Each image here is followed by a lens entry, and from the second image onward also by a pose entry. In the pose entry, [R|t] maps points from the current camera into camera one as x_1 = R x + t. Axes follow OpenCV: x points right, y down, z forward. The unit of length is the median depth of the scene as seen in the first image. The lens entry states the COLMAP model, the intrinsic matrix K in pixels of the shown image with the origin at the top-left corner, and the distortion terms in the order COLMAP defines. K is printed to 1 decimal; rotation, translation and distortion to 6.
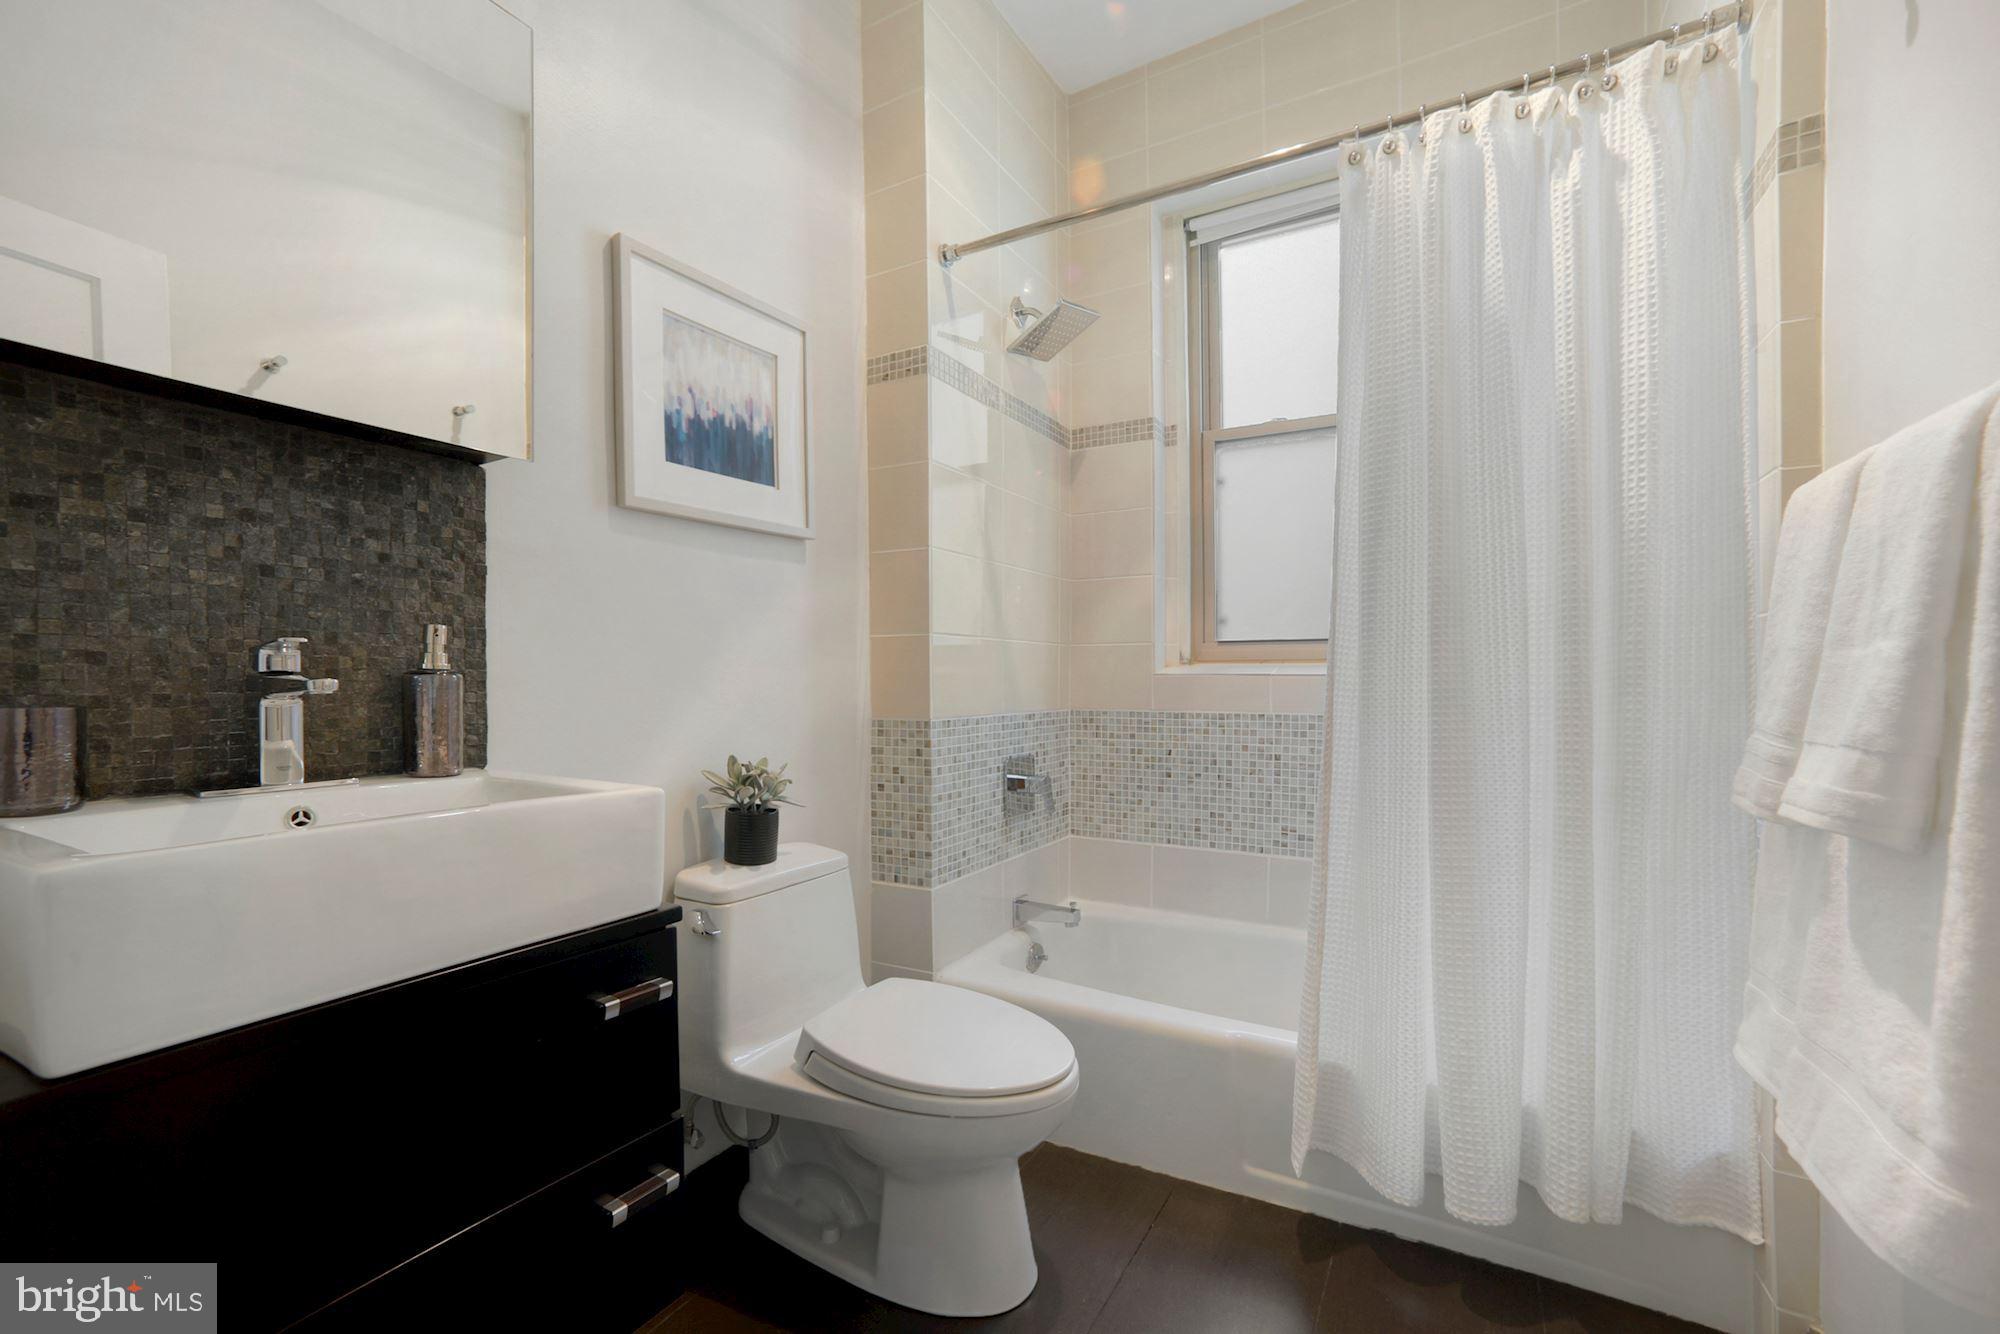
lens RADIAL K [[834.9, 0, 983.6], [0, 834.9, 627.8], [0, 0, 1]] dist [-0.052563, 0.022772]
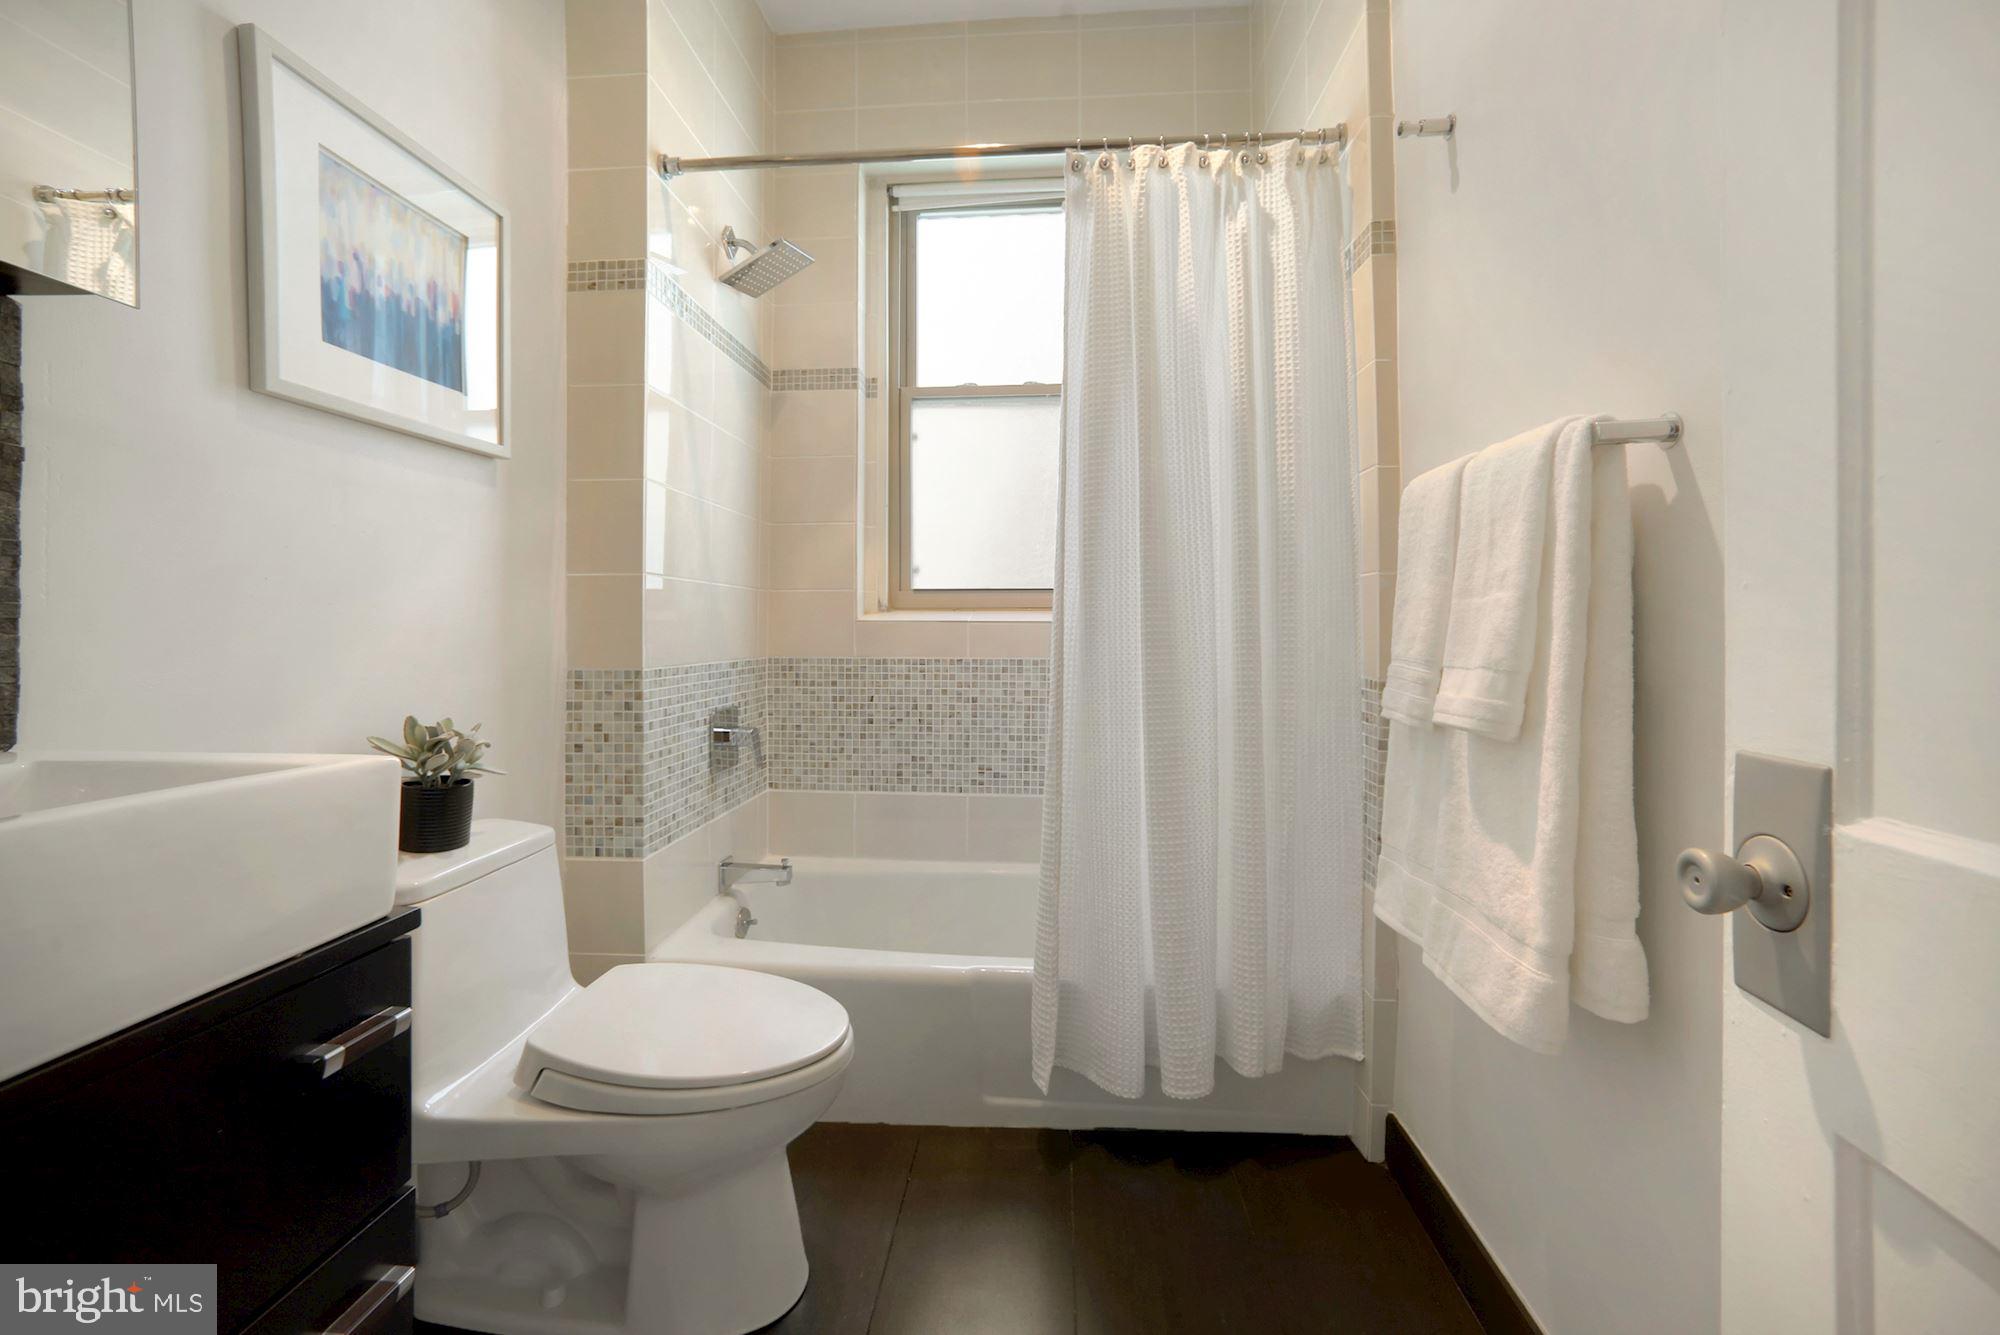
lens RADIAL K [[827.9, 0, 996.8], [0, 827.9, 539.5], [0, 0, 1]] dist [-0.045747, 0.012660]
pose [[0.903796, 0.045337, 0.425556, -0.101722], [-0.025395, 0.998302, -0.052422, 0.007998], [-0.427210, 0.036572, 0.903412, 0.033607]]
